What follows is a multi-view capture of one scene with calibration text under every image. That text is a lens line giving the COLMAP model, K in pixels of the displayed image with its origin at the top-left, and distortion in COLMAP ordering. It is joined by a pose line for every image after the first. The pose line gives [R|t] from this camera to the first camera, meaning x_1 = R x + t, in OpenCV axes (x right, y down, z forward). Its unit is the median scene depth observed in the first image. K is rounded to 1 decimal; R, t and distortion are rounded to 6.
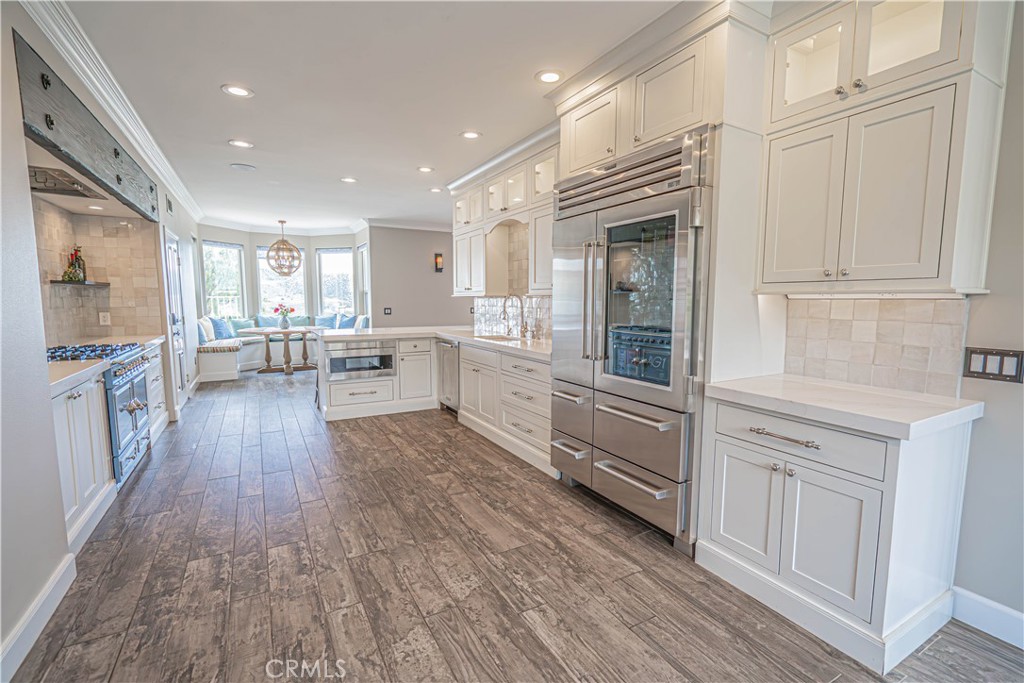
lens RADIAL K [[461.1, 0, 518.0], [0, 461.1, 344.6], [0, 0, 1]] dist [-0.003121, 0.000983]
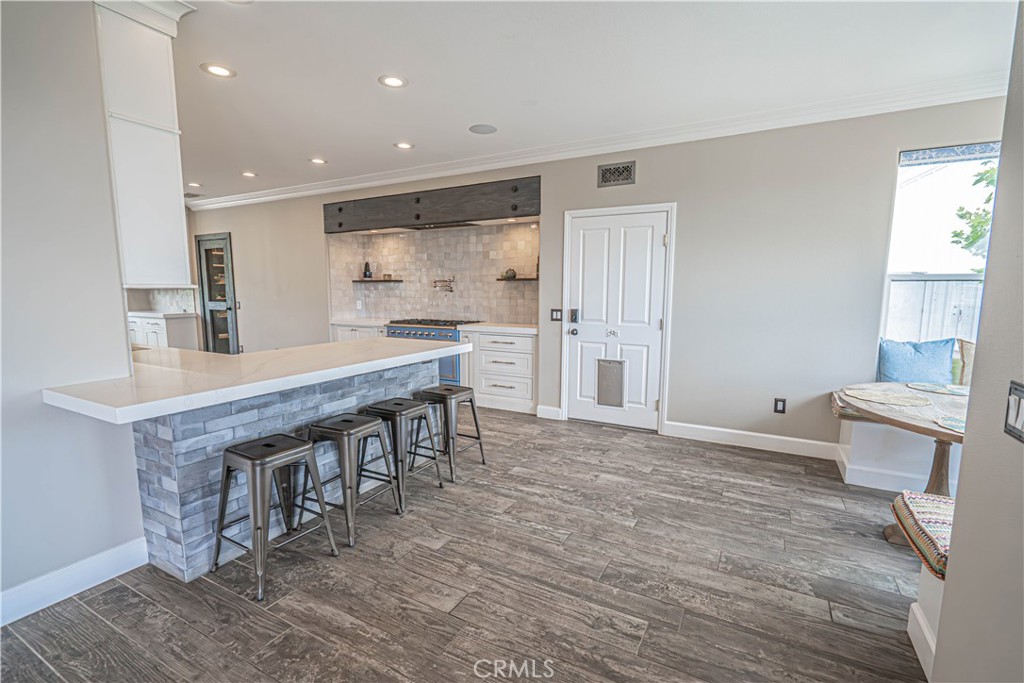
lens RADIAL K [[461.1, 0, 518.0], [0, 461.1, 344.6], [0, 0, 1]] dist [-0.003121, 0.000983]
pose [[-0.847664, 0.057577, -0.527400, -0.256190], [-0.058566, 0.977862, 0.200886, -0.229990], [0.527292, 0.201171, -0.825526, 2.249890]]
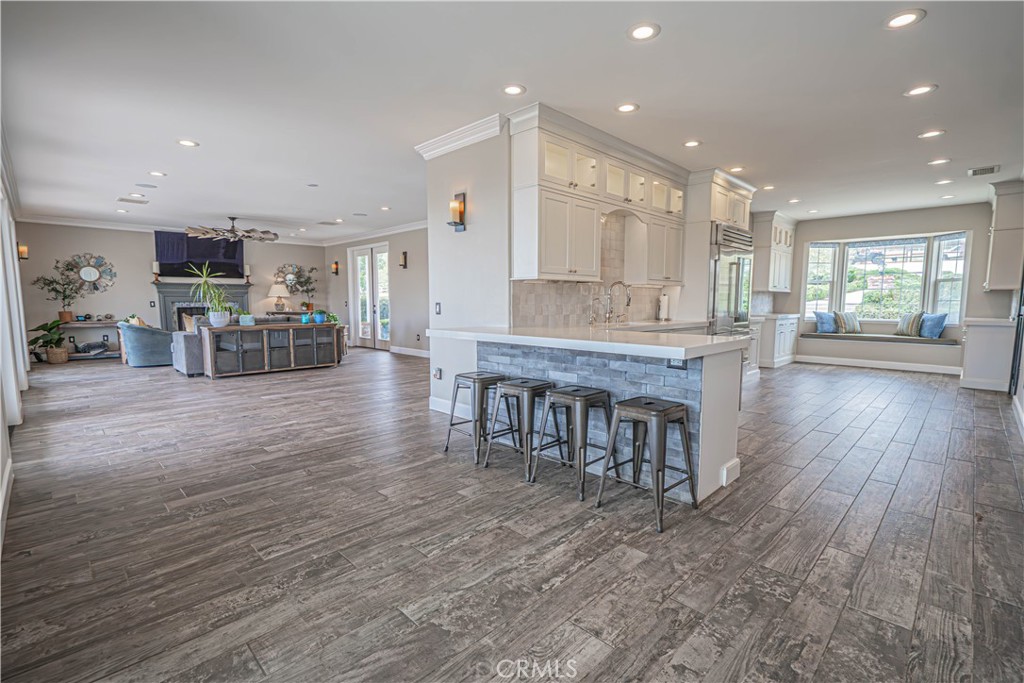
lens RADIAL K [[466.9, 0, 515.1], [0, 466.9, 346.5], [0, 0, 1]] dist [-0.003586, 0.000643]
pose [[-0.271865, -0.096878, 0.957447, -1.170314], [0.092464, 0.987687, 0.126193, -0.143601], [-0.957883, 0.122836, -0.259559, 1.818882]]
